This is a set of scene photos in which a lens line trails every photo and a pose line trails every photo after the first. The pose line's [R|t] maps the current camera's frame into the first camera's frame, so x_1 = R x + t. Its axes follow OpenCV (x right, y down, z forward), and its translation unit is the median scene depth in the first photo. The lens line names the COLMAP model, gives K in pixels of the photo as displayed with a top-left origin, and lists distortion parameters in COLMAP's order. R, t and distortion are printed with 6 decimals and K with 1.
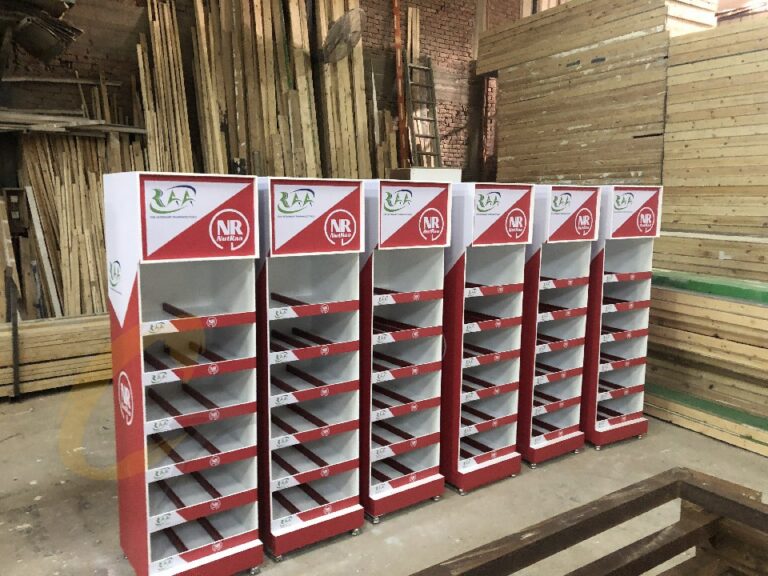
lens RADIAL K [[626.2, 0, 384.2], [0, 626.2, 290.8], [0, 0, 1]] dist [0.020819, -0.009805]
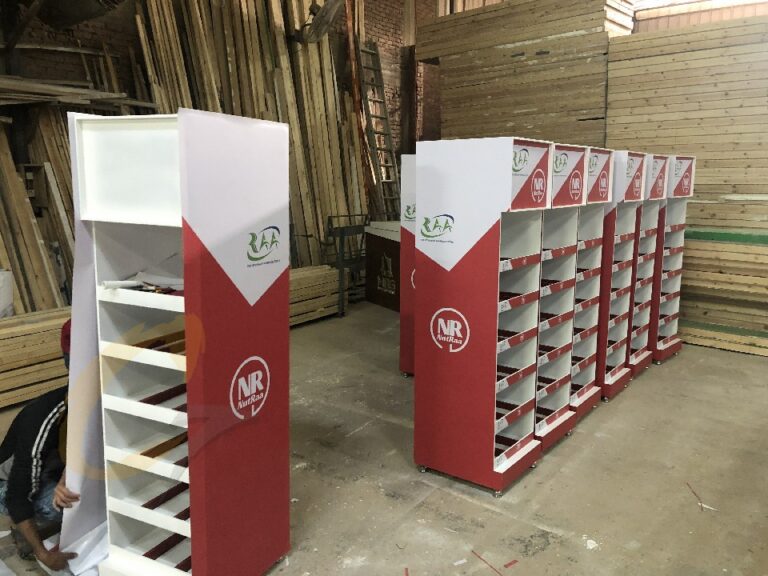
lens RADIAL K [[626.2, 0, 381.6], [0, 626.2, 289.5], [0, 0, 1]] dist [0.020819, -0.009805]
pose [[0.958282, -0.059279, 0.279611, -0.314670], [0.052898, 0.998140, 0.030318, 0.018956], [-0.280888, -0.014263, 0.959635, -0.037371]]
